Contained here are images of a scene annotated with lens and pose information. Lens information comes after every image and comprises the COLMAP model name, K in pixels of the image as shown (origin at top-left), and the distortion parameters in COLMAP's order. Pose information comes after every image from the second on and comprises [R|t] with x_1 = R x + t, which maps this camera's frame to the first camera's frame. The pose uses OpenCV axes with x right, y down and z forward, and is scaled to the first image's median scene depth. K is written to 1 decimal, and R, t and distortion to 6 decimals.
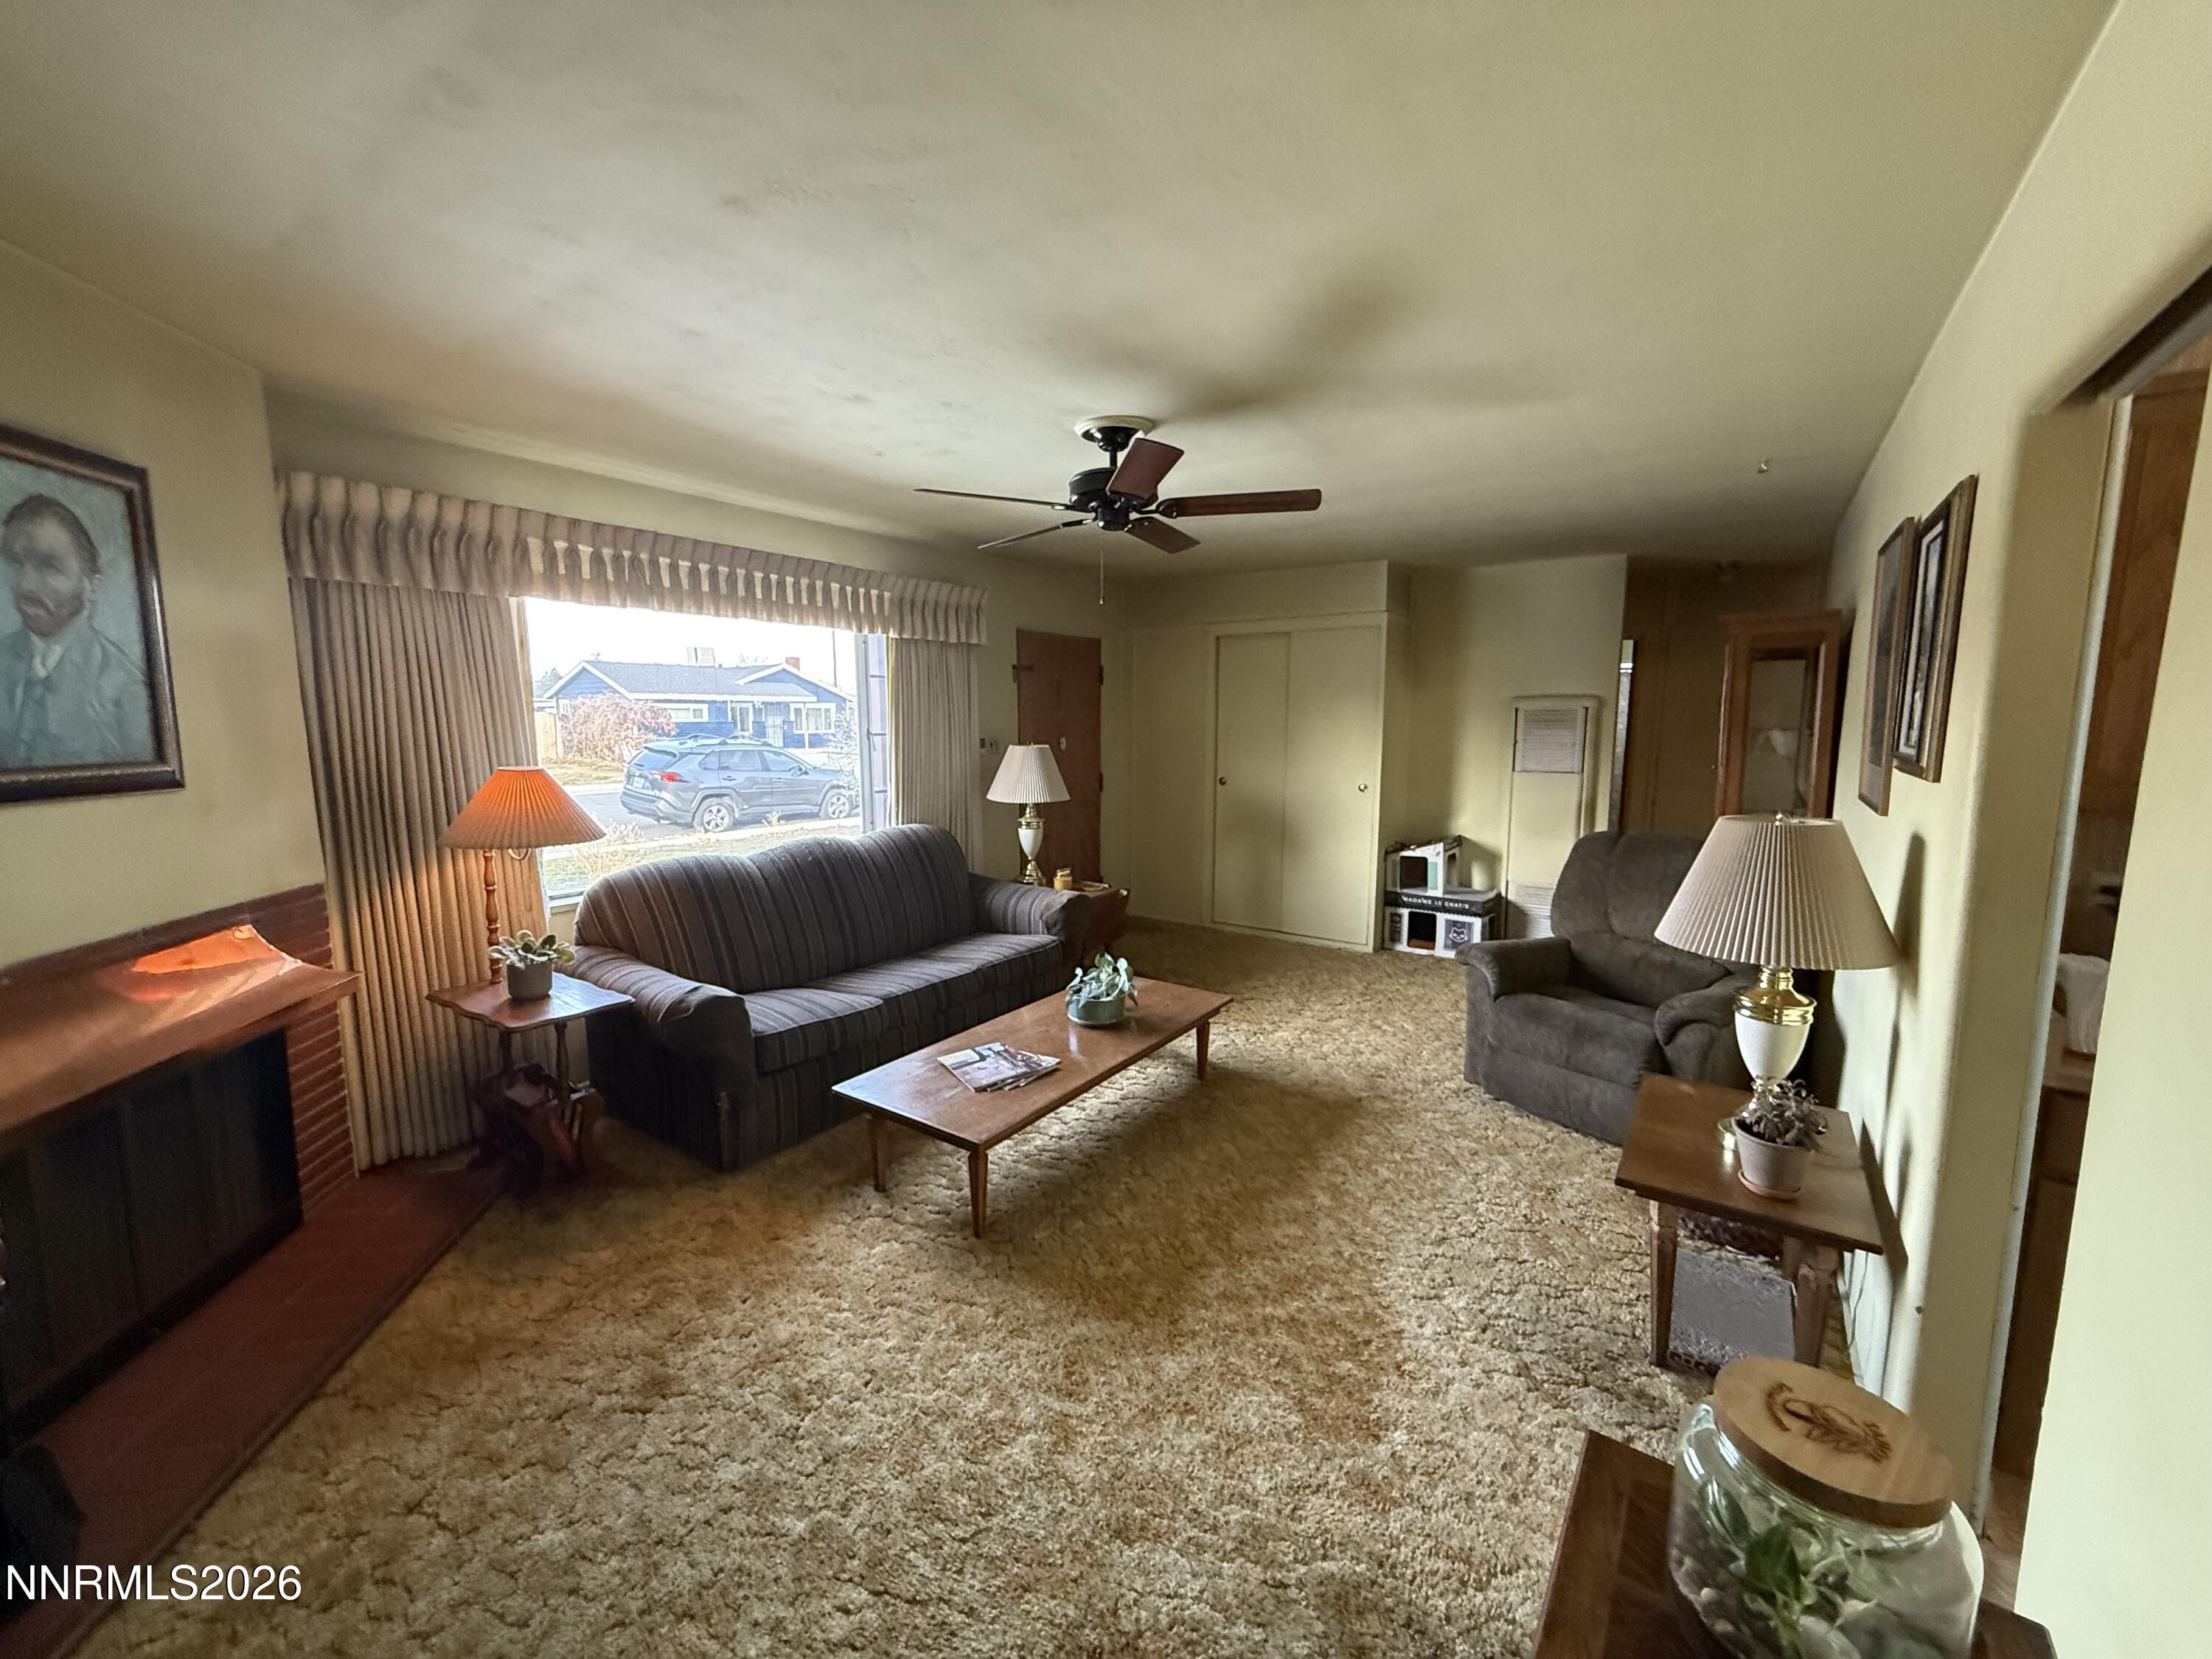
lens RADIAL K [[880.7, 0, 1106.6], [0, 880.7, 833.5], [0, 0, 1]] dist [0.000149, -0.000362]
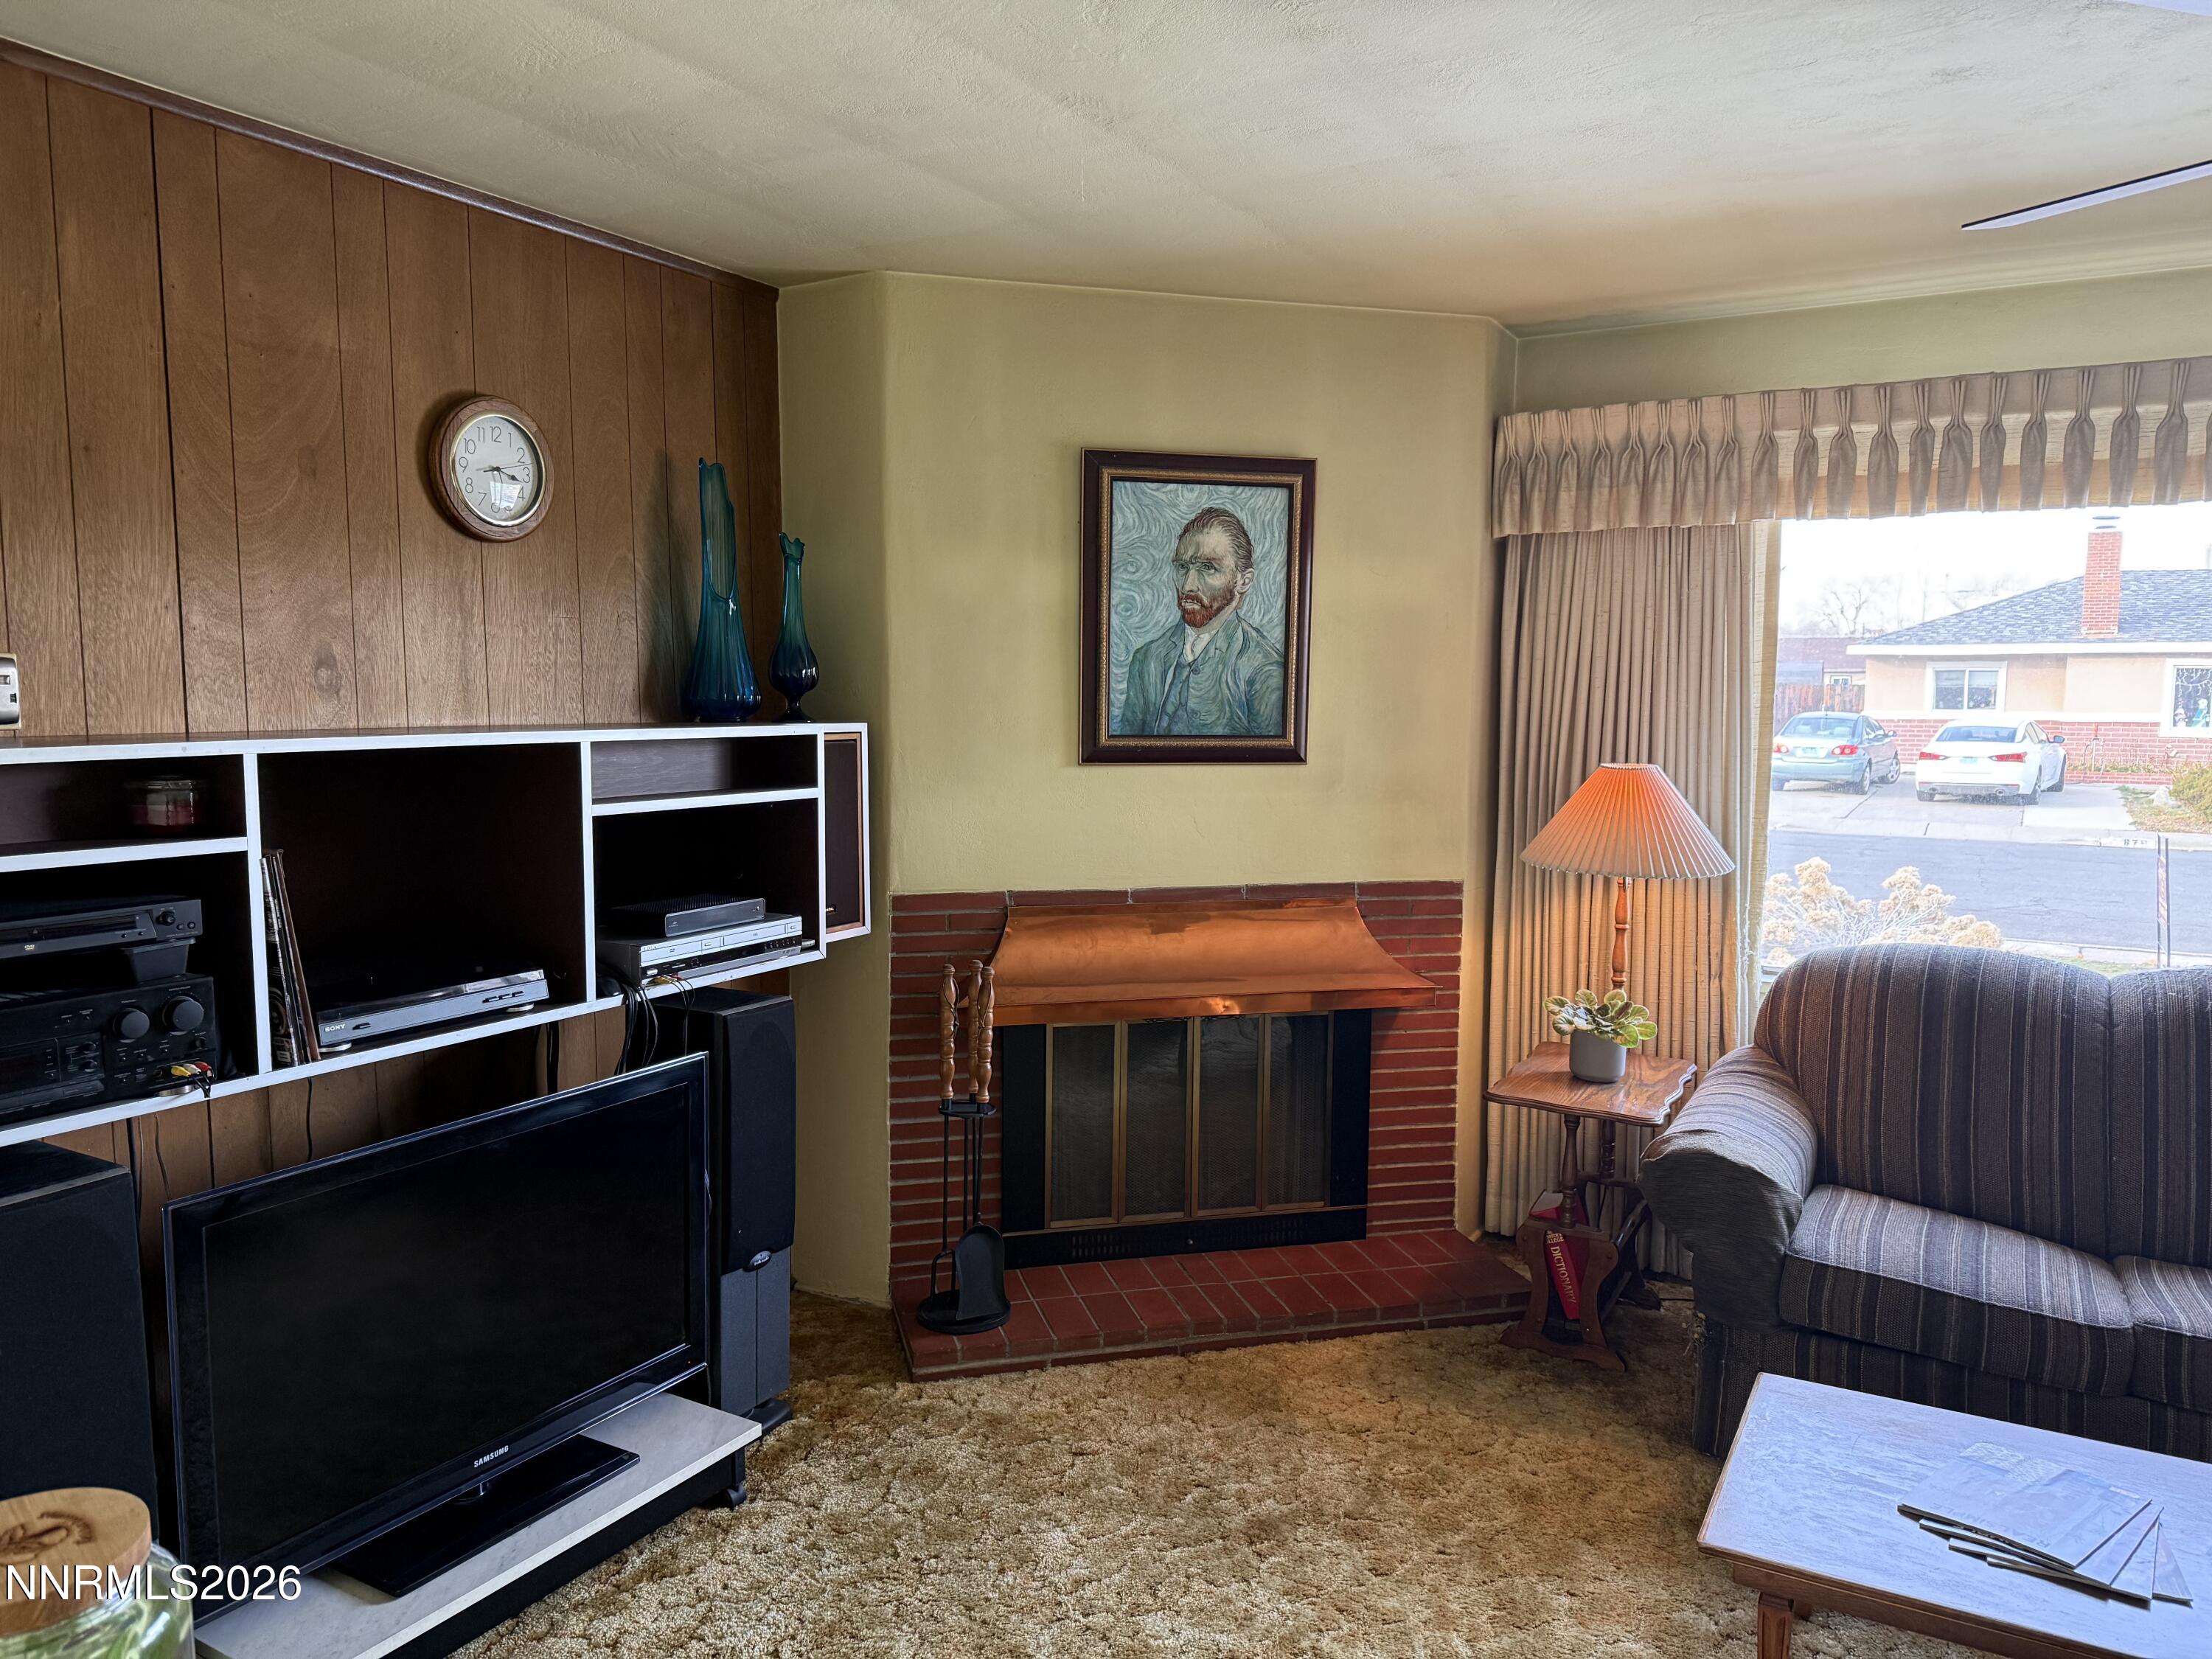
lens RADIAL K [[1571.8, 0, 1101.4], [0, 1571.8, 848.6], [0, 0, 1]] dist [0.010942, -0.045109]
pose [[0.075839, 0.105955, -0.991475, 0.824194], [-0.132809, 0.986552, 0.095270, -0.101499], [0.988236, 0.124452, 0.088891, 0.645209]]
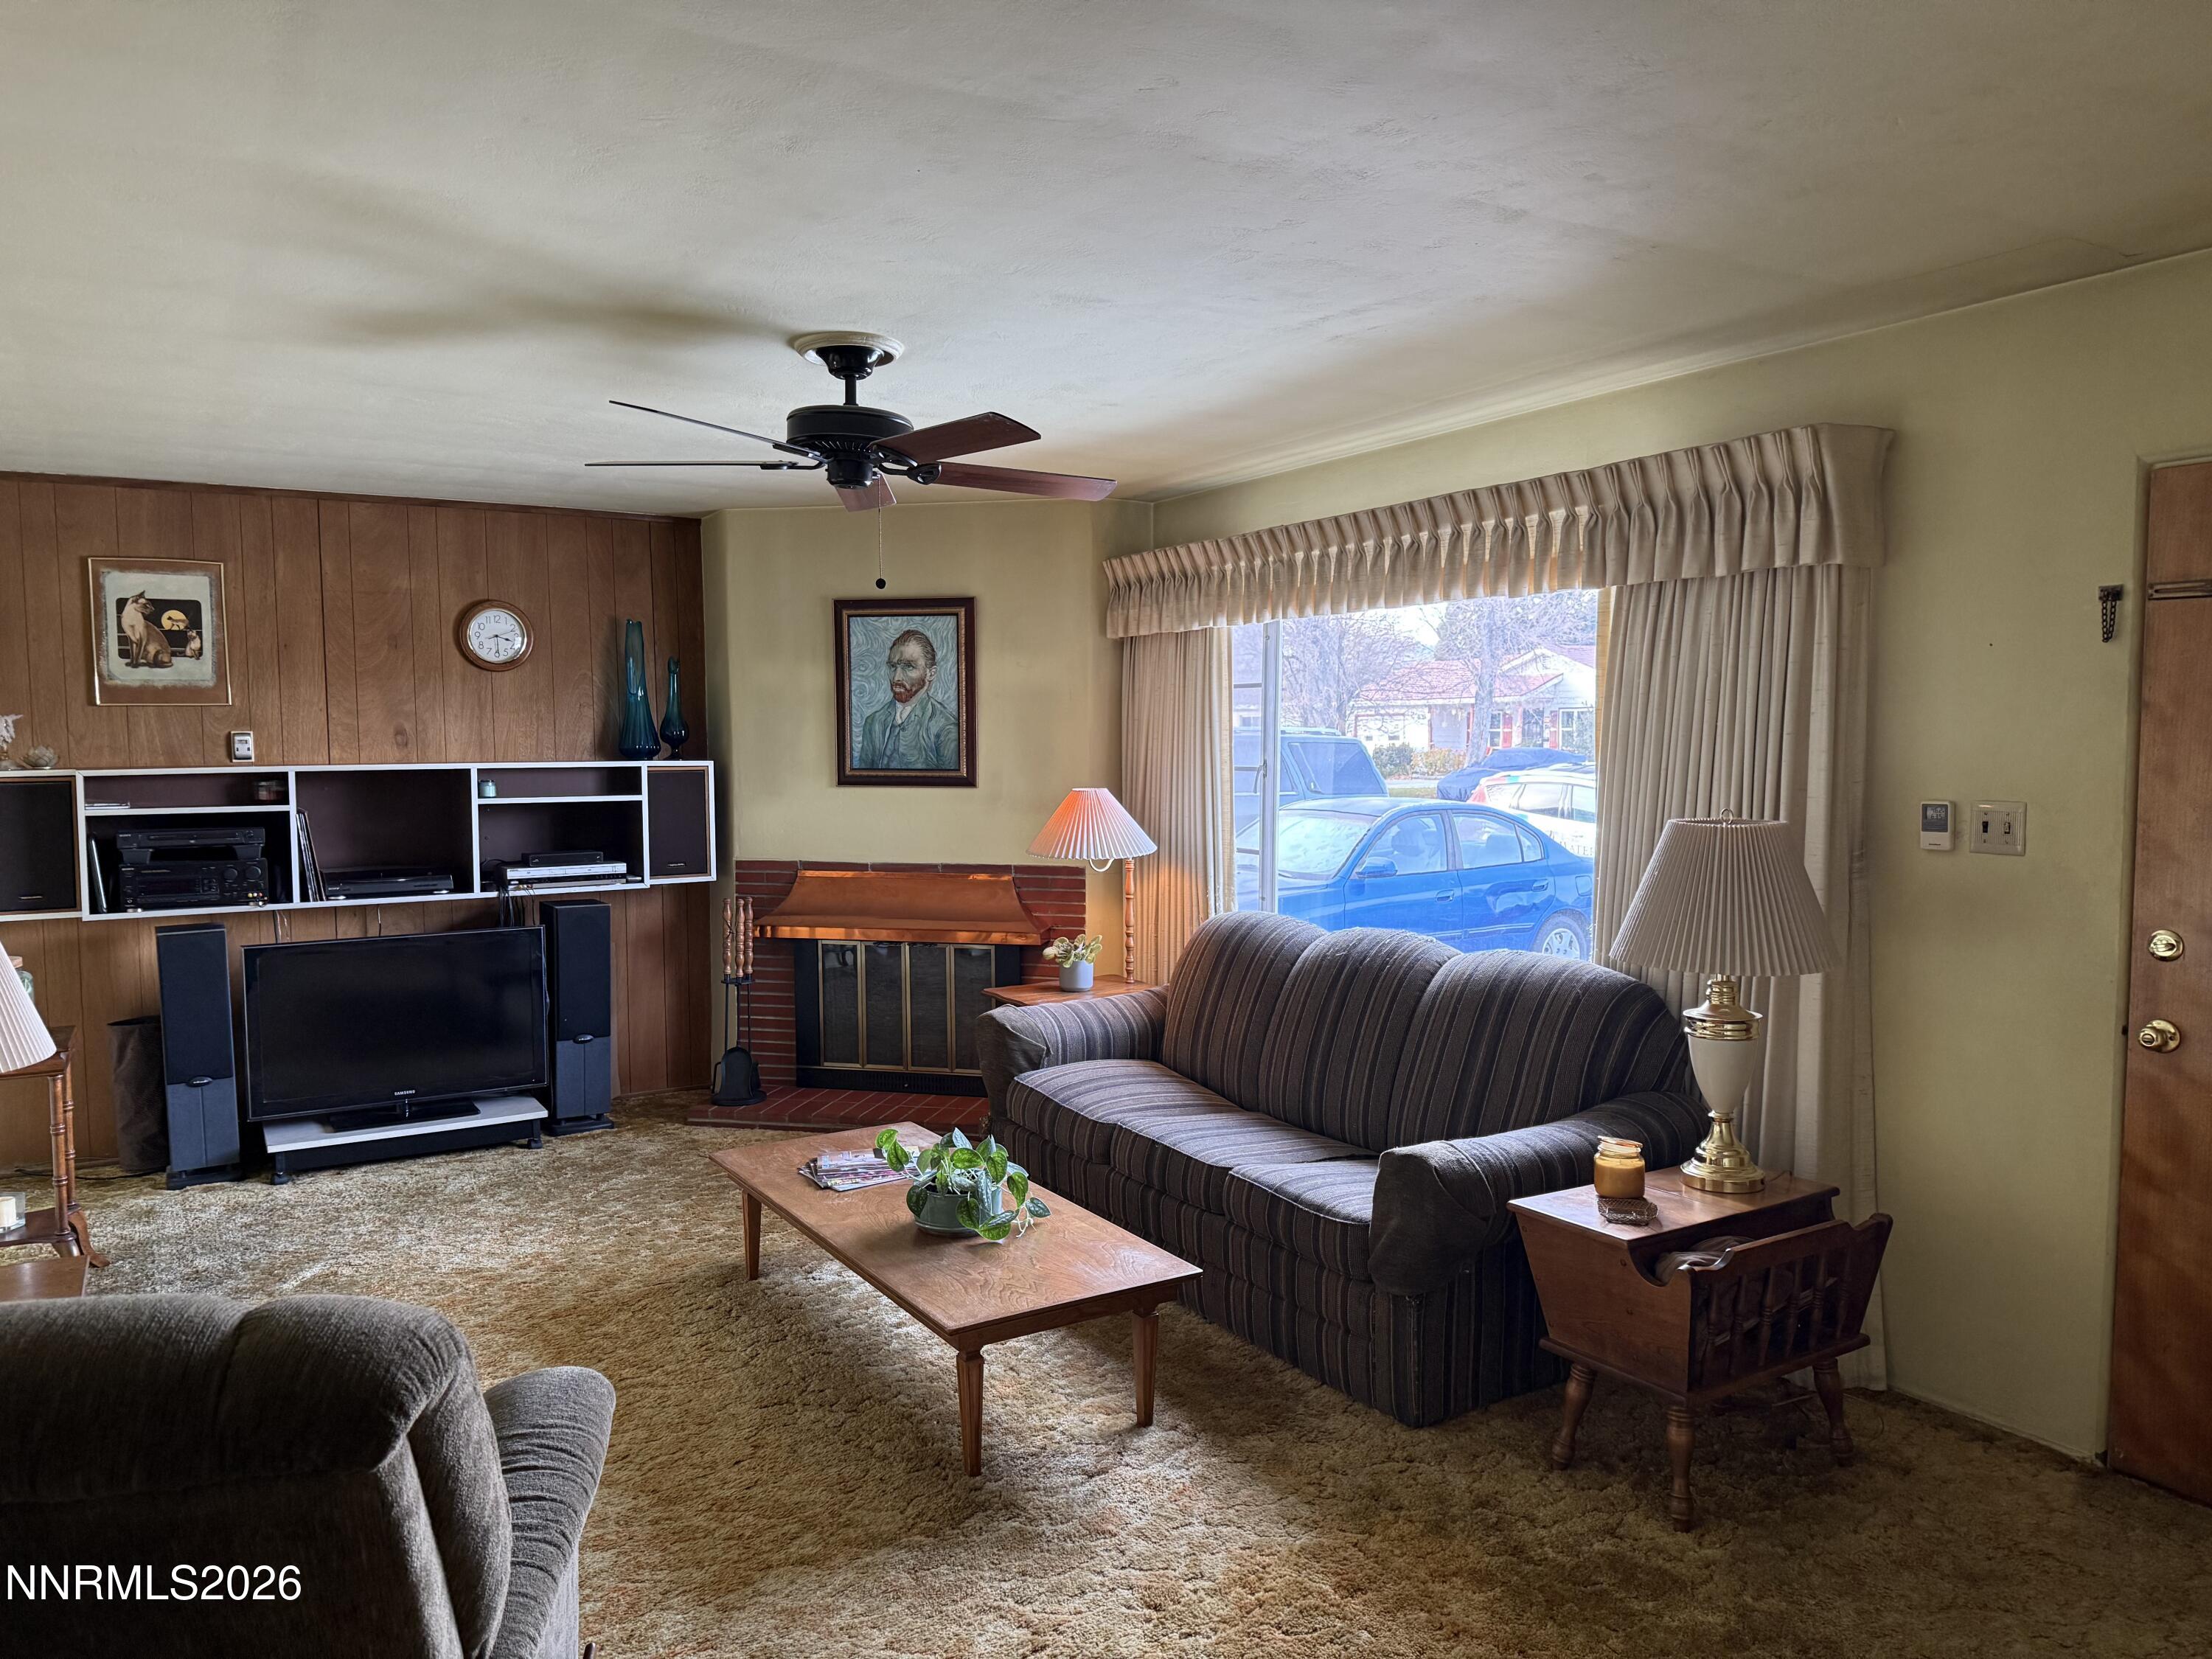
lens RADIAL K [[1571.8, 0, 1106.7], [0, 1571.8, 840.7], [0, 0, 1]] dist [0.010942, -0.045109]
pose [[-0.398623, 0.067577, -0.914622, 1.614386], [-0.111870, 0.986252, 0.121626, -0.353513], [0.910266, 0.150802, -0.385583, 2.496894]]
